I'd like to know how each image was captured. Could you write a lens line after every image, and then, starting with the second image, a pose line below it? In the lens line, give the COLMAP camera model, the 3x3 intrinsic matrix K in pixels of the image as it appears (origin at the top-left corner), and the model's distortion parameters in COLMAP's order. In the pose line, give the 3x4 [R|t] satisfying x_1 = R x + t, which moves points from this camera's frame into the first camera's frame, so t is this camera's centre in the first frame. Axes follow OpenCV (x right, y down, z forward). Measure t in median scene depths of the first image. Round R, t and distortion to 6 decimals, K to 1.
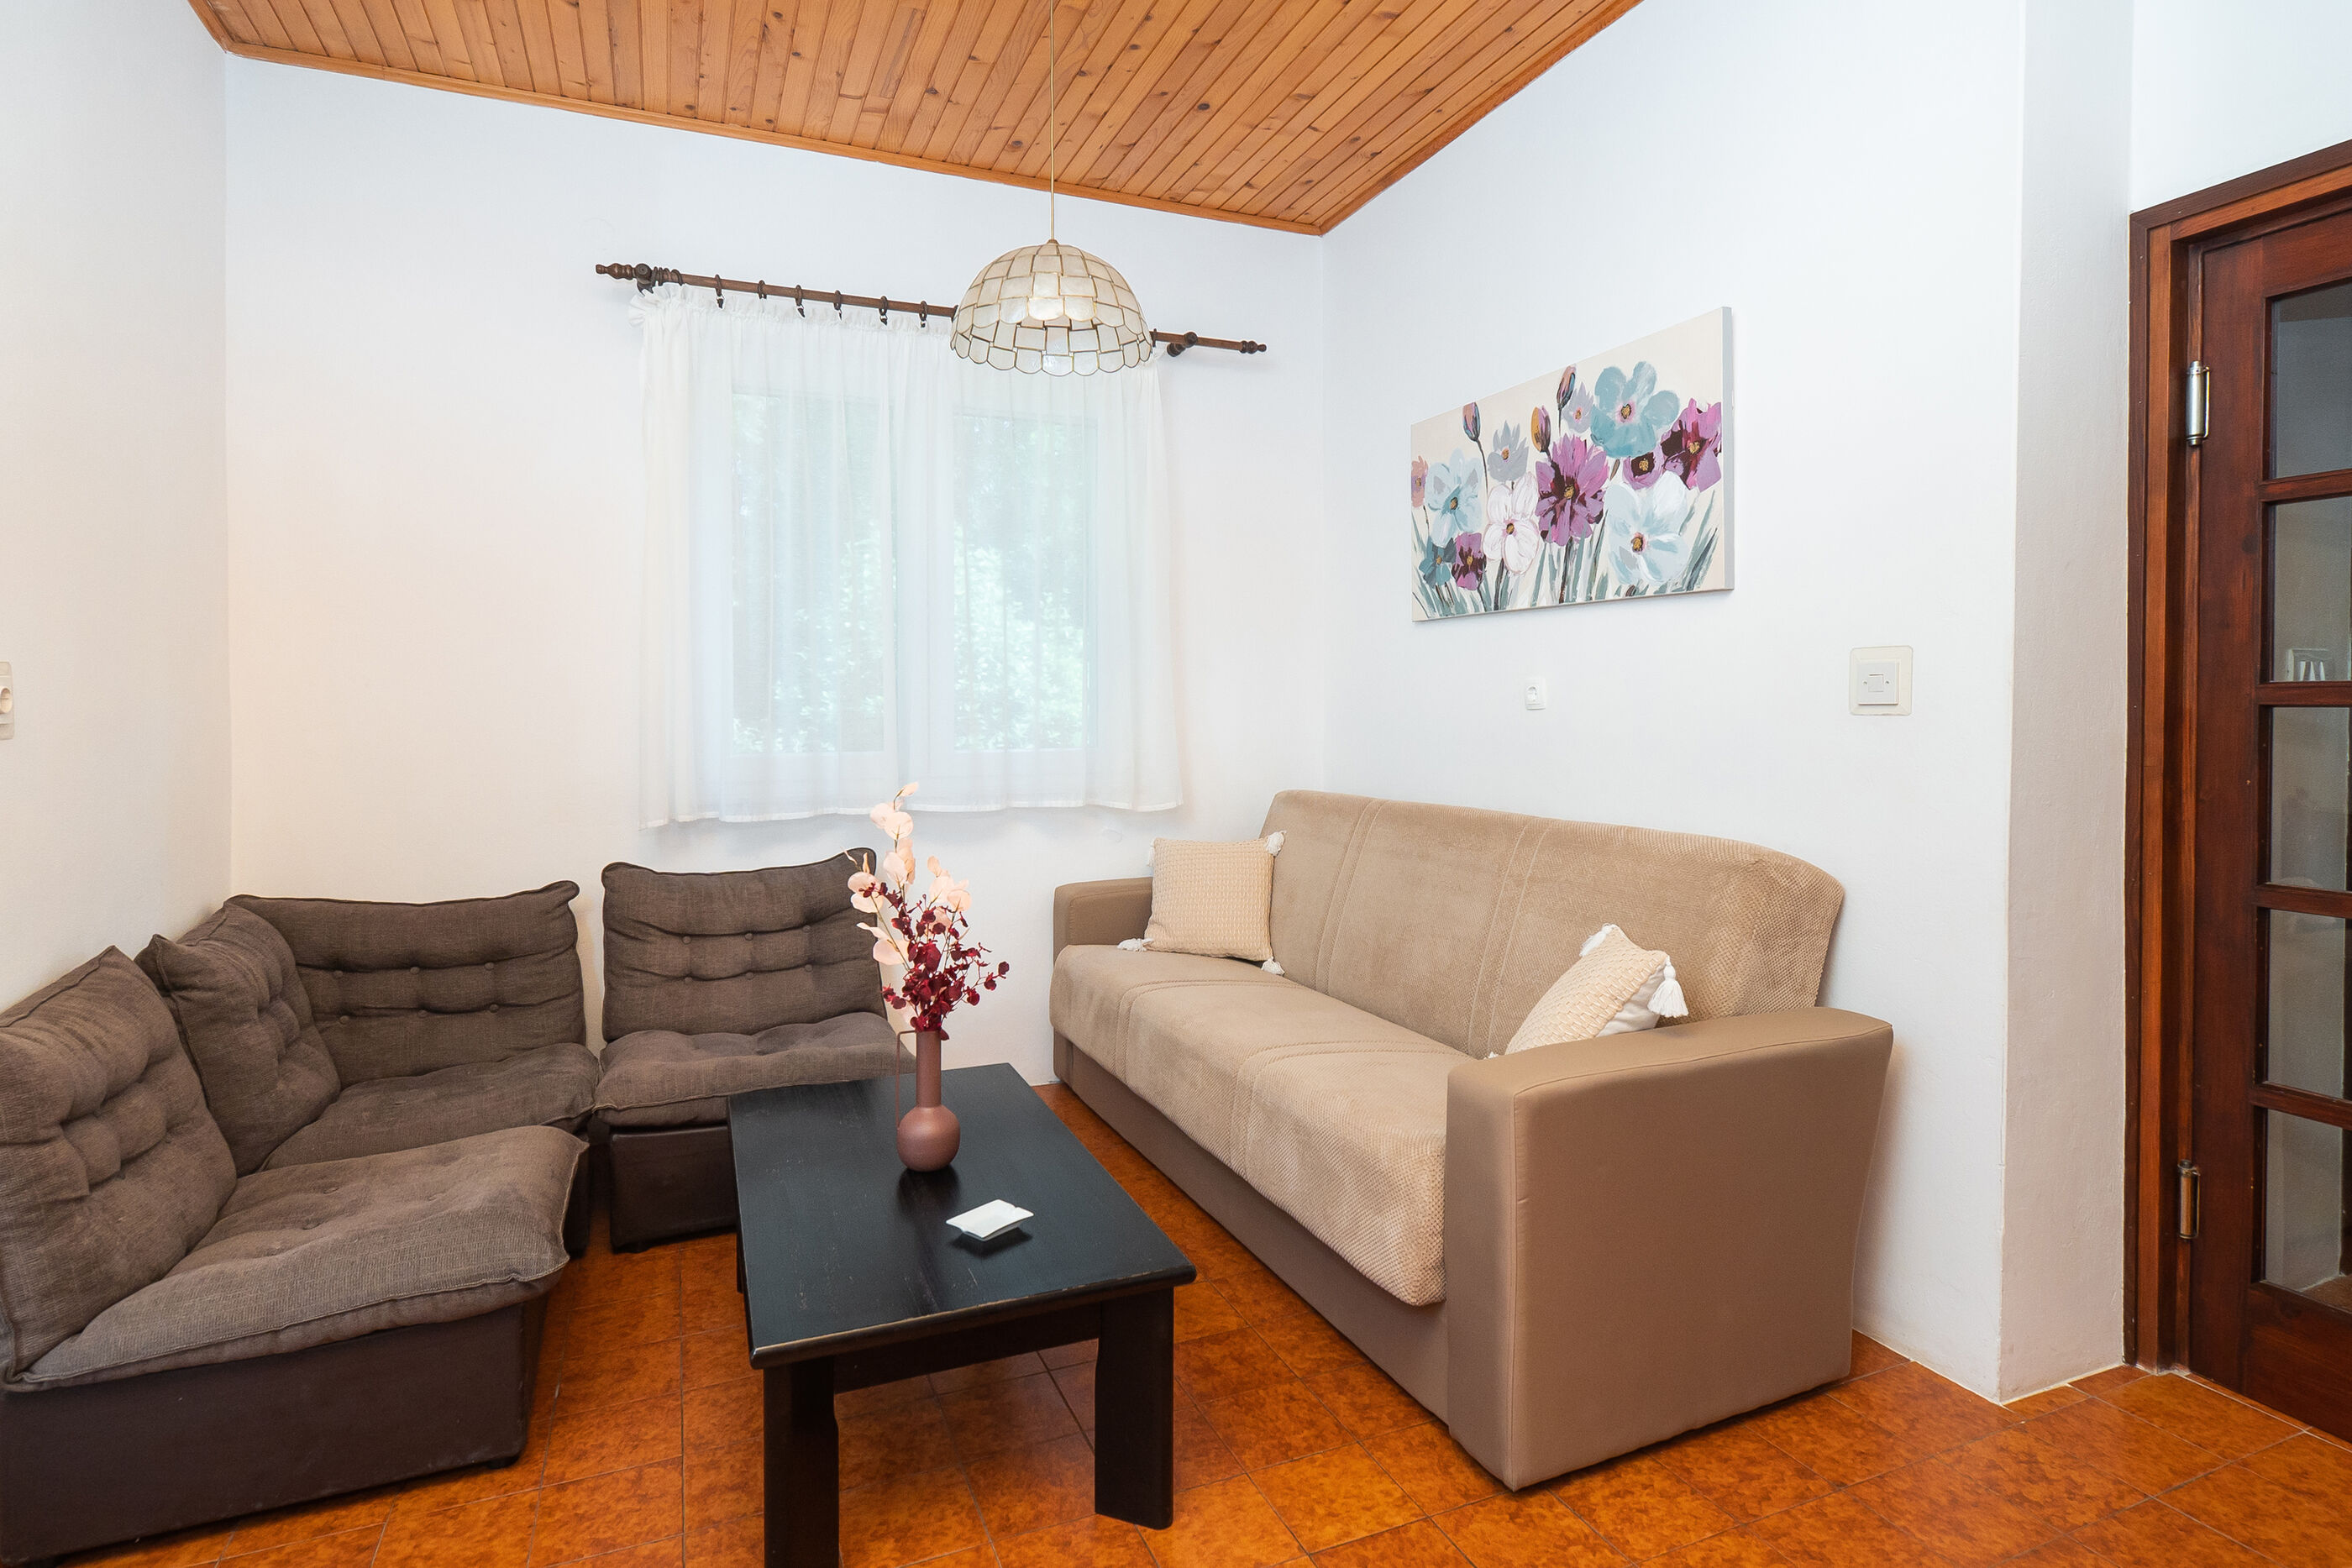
lens RADIAL K [[1208.5, 0, 1167.1], [0, 1208.5, 763.3], [0, 0, 1]] dist [-0.000264, -0.001305]
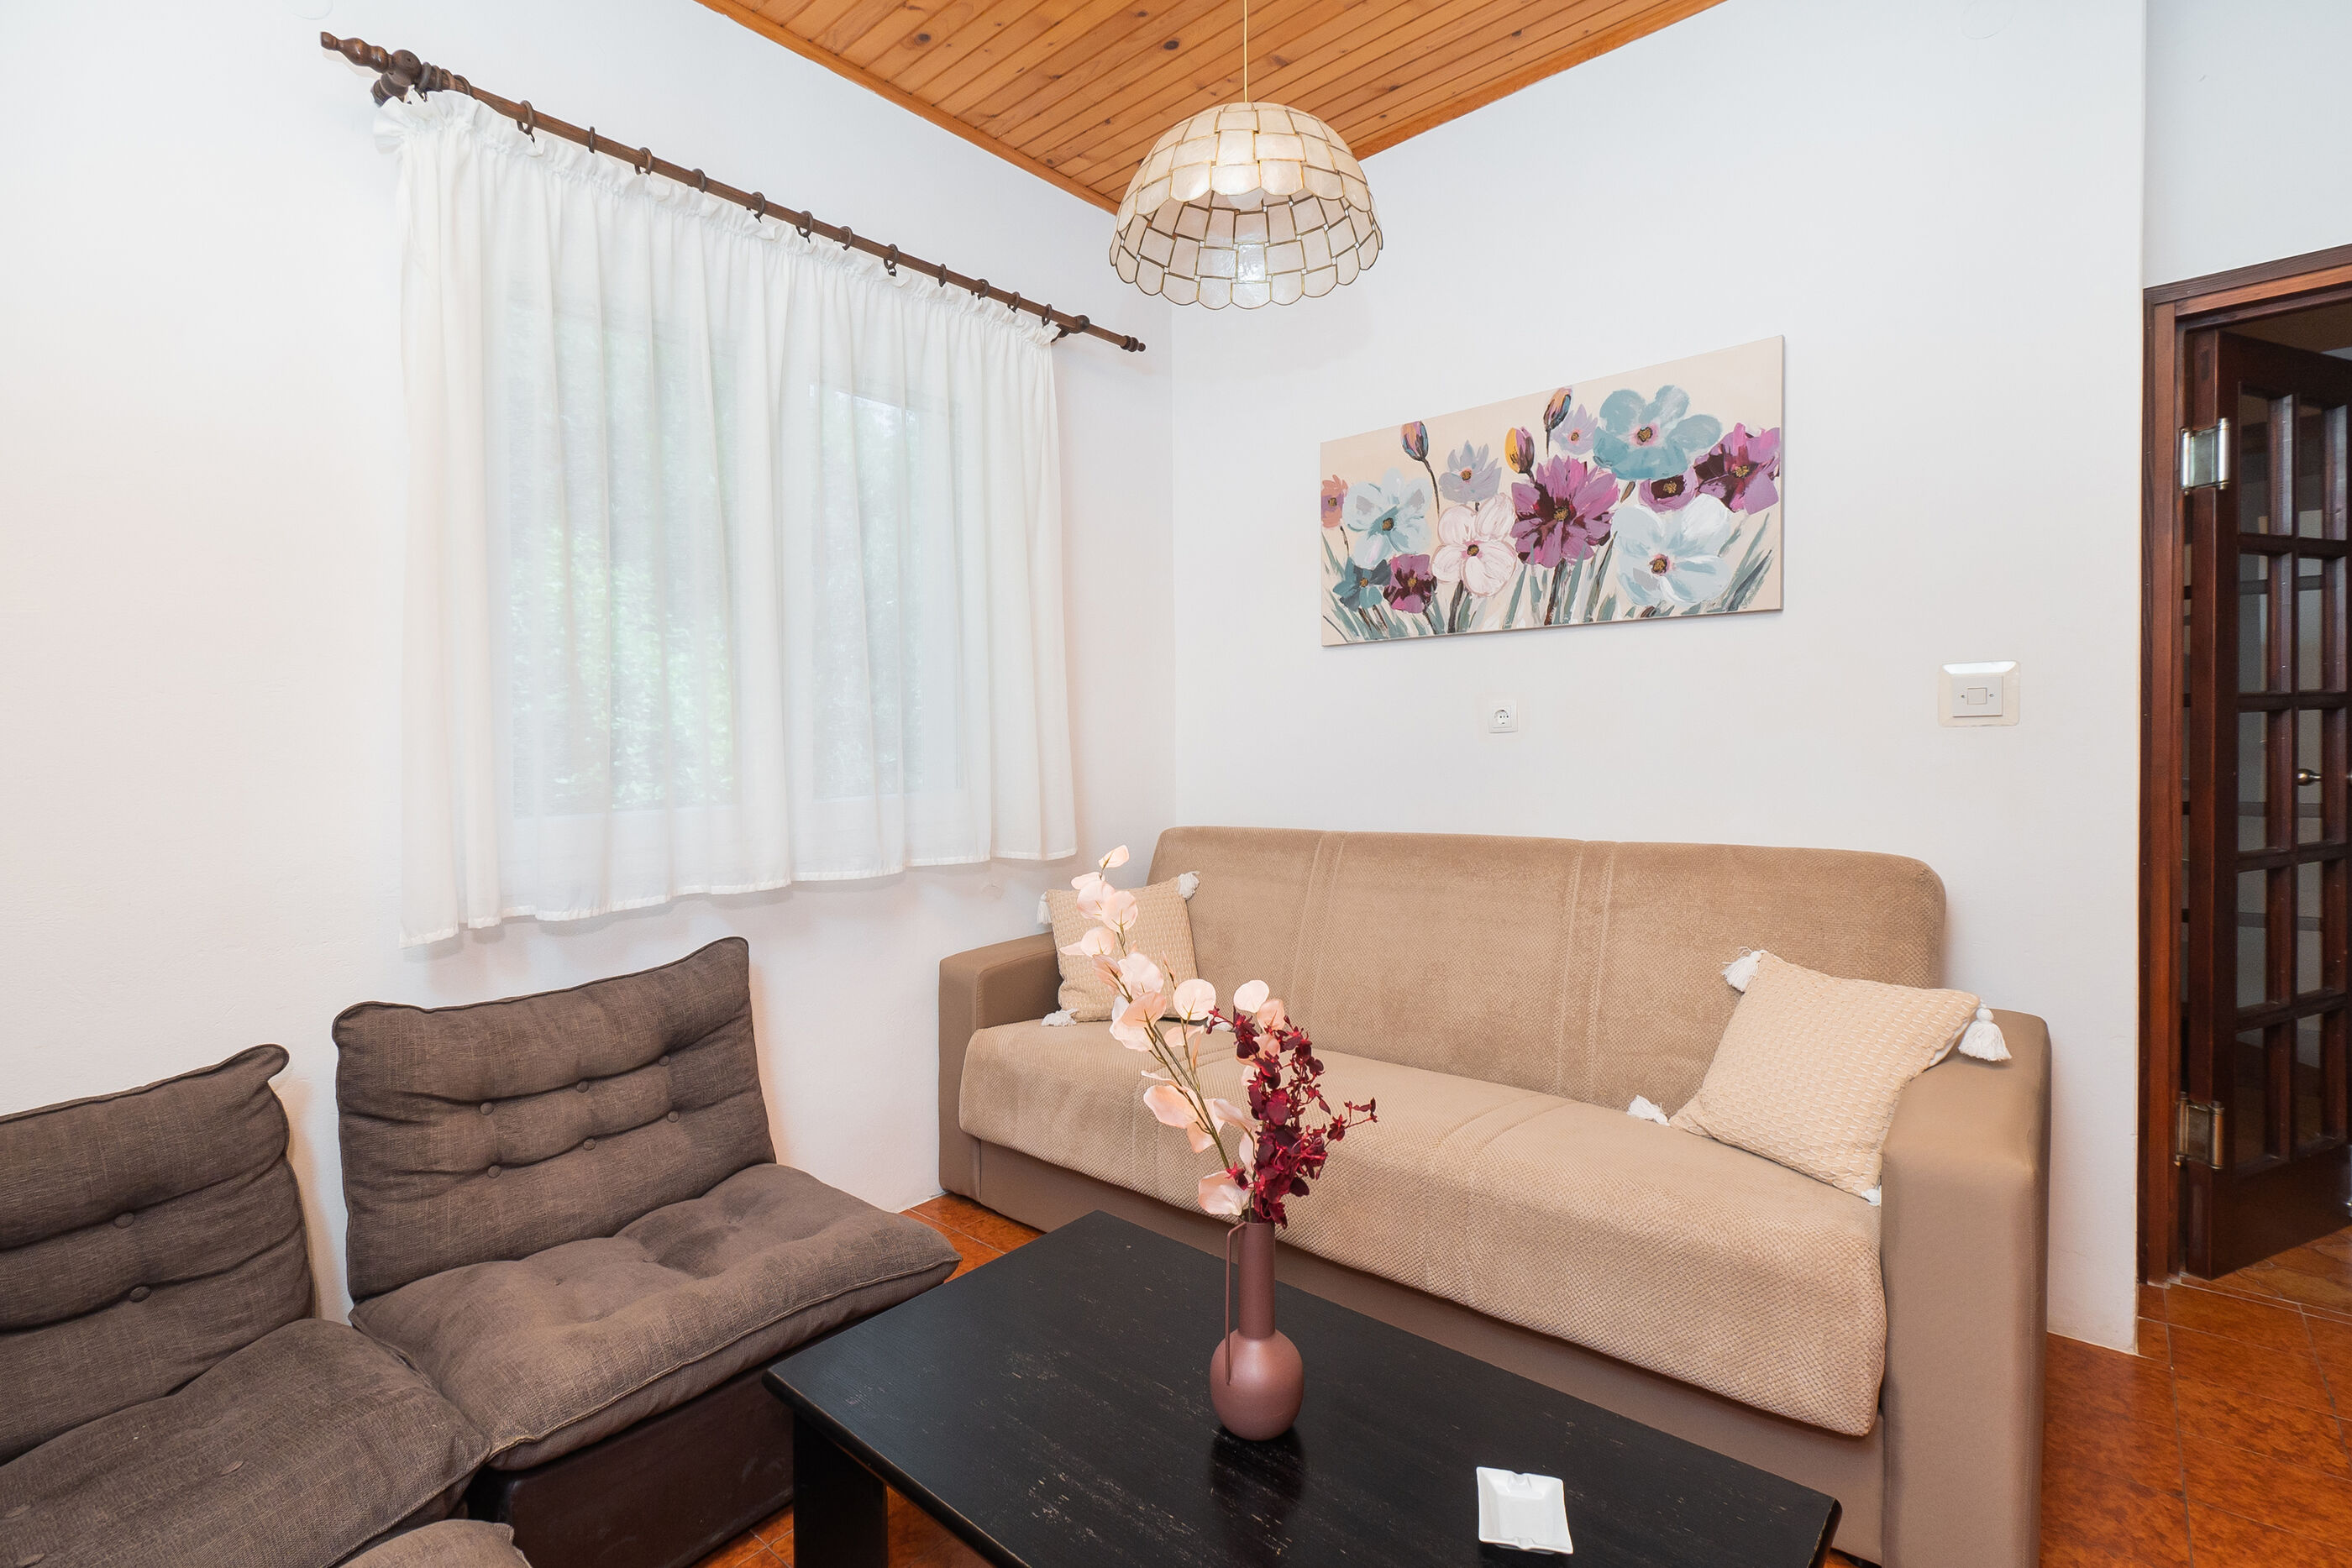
lens RADIAL K [[1045.3, 0, 1077.8], [0, 1045.3, 772.5], [0, 0, 1]] dist [0.007669, -0.005118]
pose [[0.896129, -0.031058, 0.442706, -0.399190], [0.041796, 0.999021, -0.014517, -0.014087], [-0.441822, 0.031513, 0.896549, 0.390642]]
